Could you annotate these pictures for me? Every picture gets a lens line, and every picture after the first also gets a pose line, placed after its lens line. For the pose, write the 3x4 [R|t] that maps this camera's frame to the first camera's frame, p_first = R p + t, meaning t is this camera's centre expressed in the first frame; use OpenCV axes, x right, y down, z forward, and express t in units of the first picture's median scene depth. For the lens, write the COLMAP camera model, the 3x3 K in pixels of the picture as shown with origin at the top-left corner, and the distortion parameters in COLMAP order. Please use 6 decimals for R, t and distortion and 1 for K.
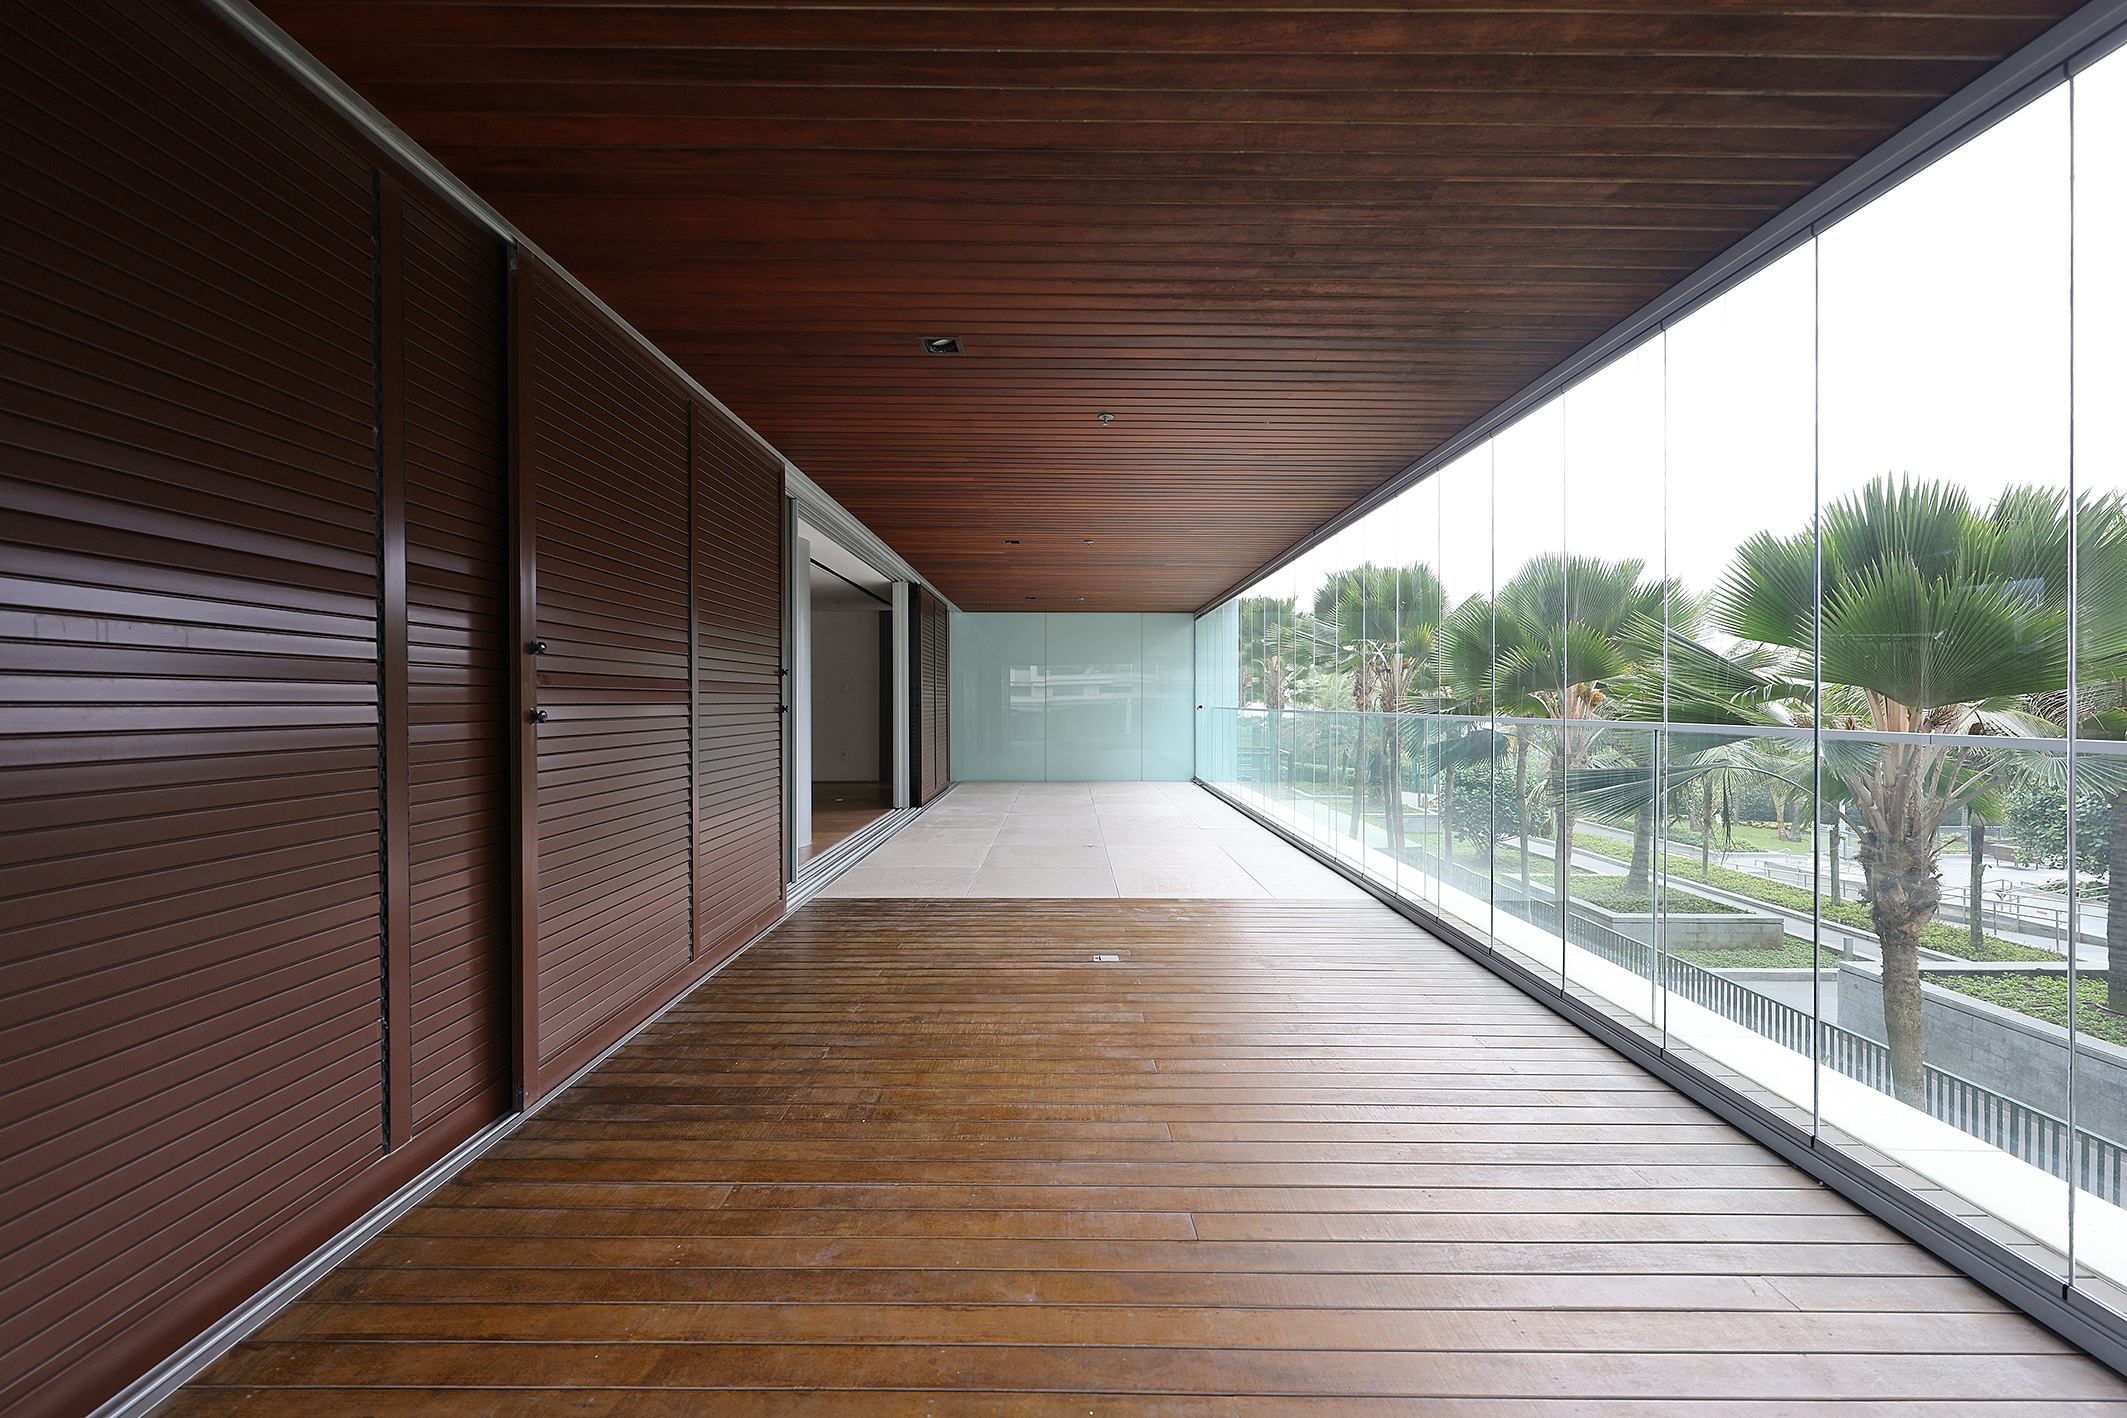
lens RADIAL K [[835.2, 0, 1059.5], [0, 835.2, 703.4], [0, 0, 1]] dist [0.002217, -0.000284]
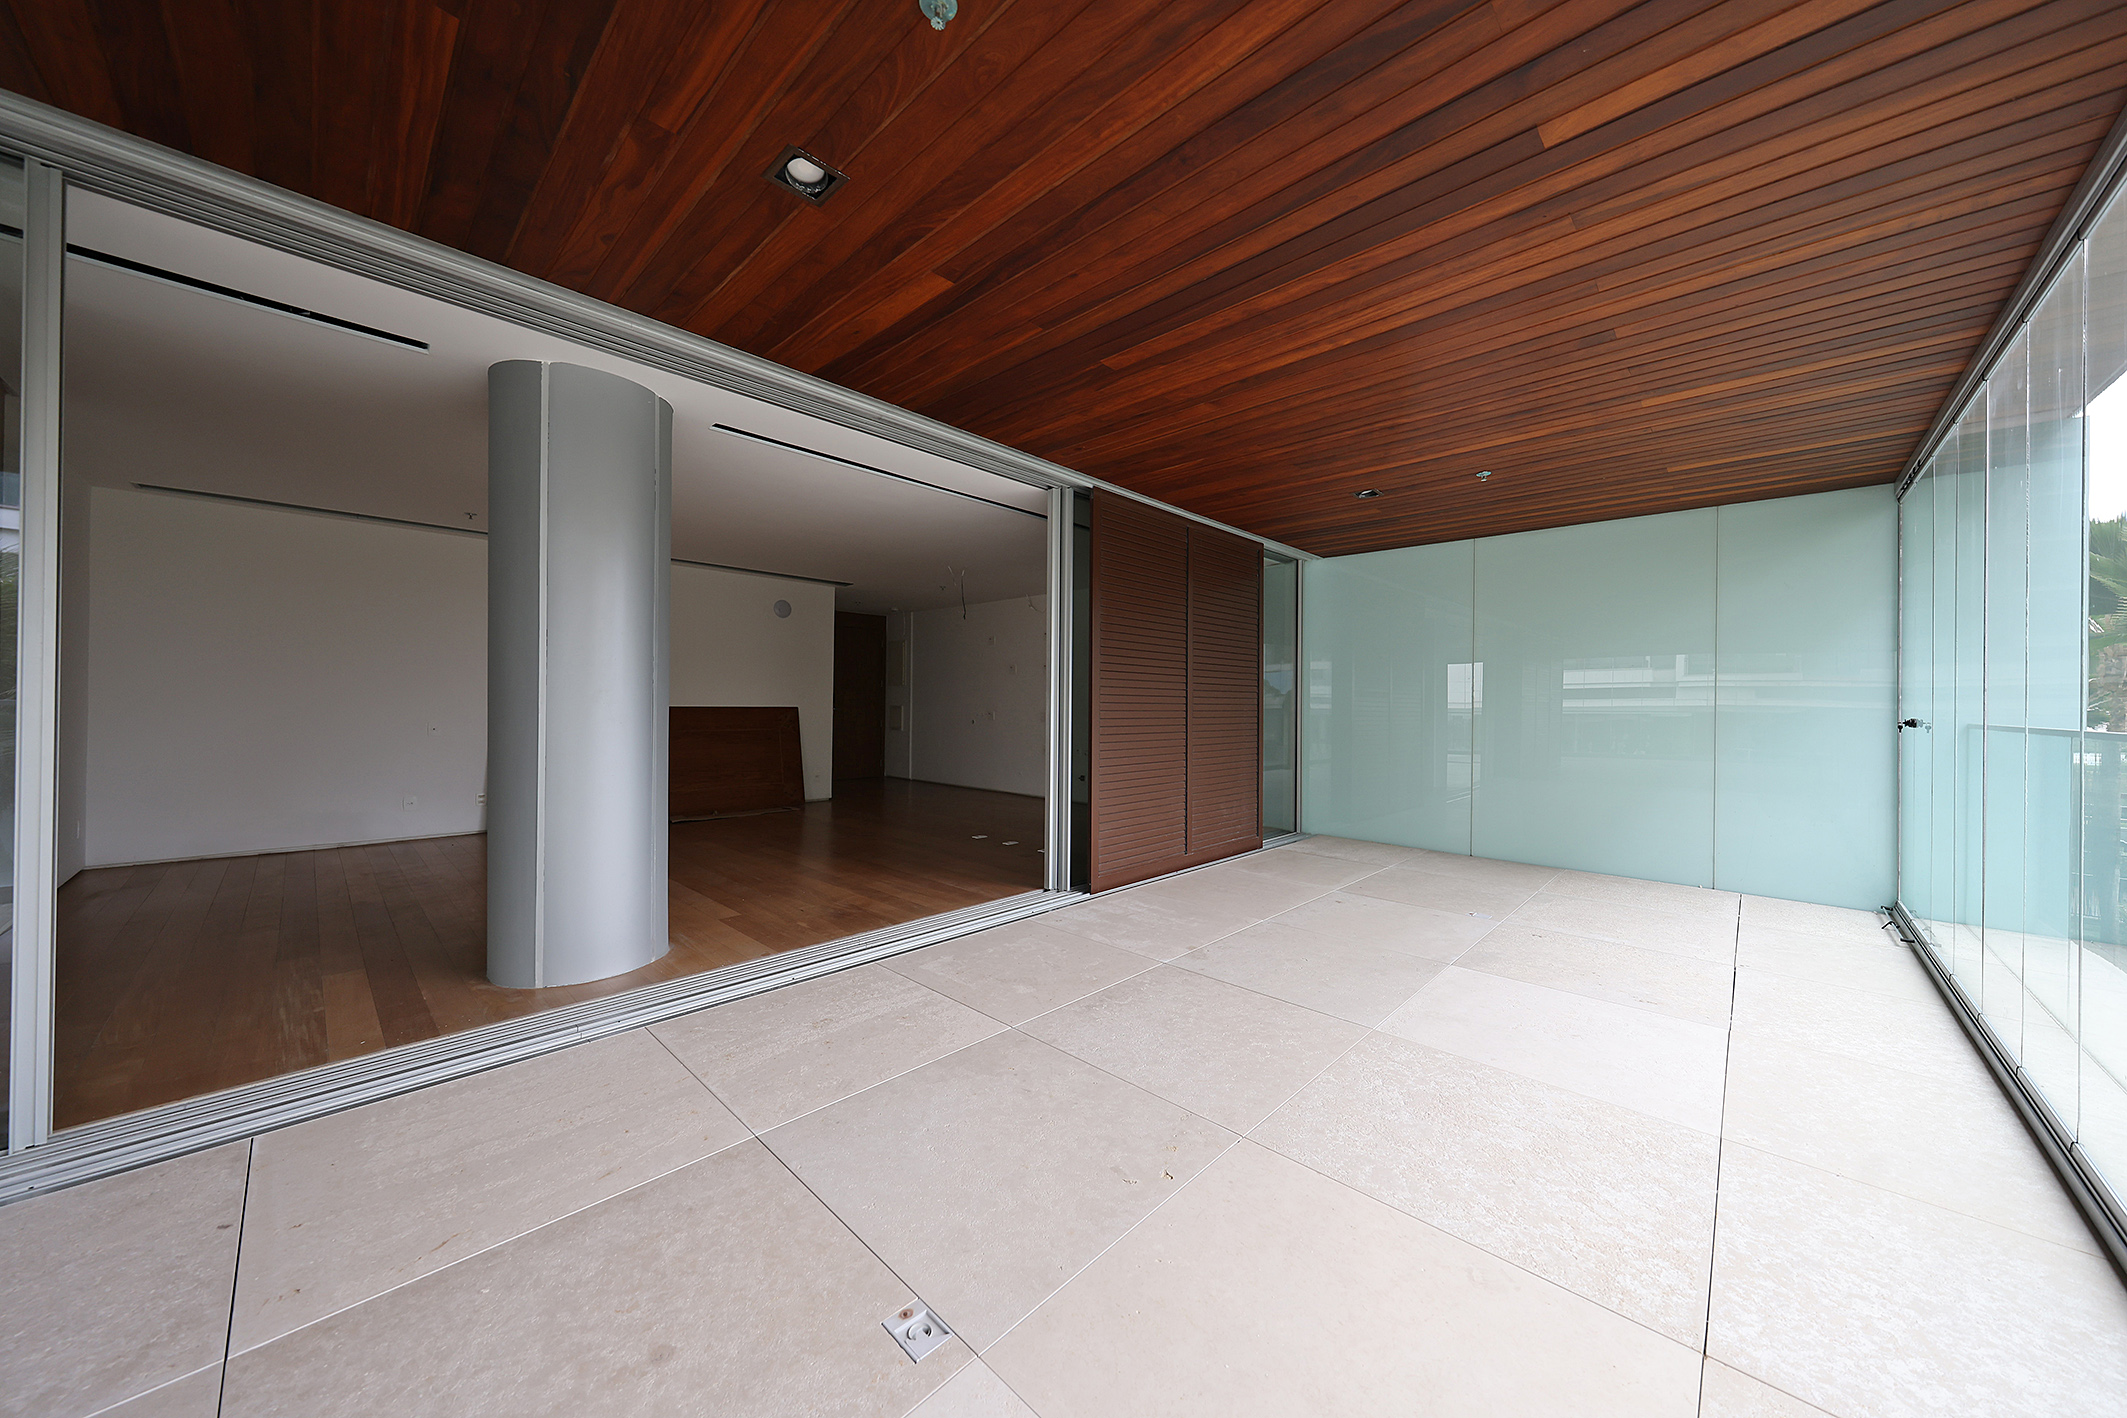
lens RADIAL K [[723.3, 0, 1056.1], [0, 723.3, 701.9], [0, 0, 1]] dist [0.001386, -0.000017]
pose [[0.718754, 0.010899, -0.695179, 0.116235], [-0.013740, 0.999905, 0.001471, -0.001377], [0.695128, 0.008494, 0.718836, 0.490246]]
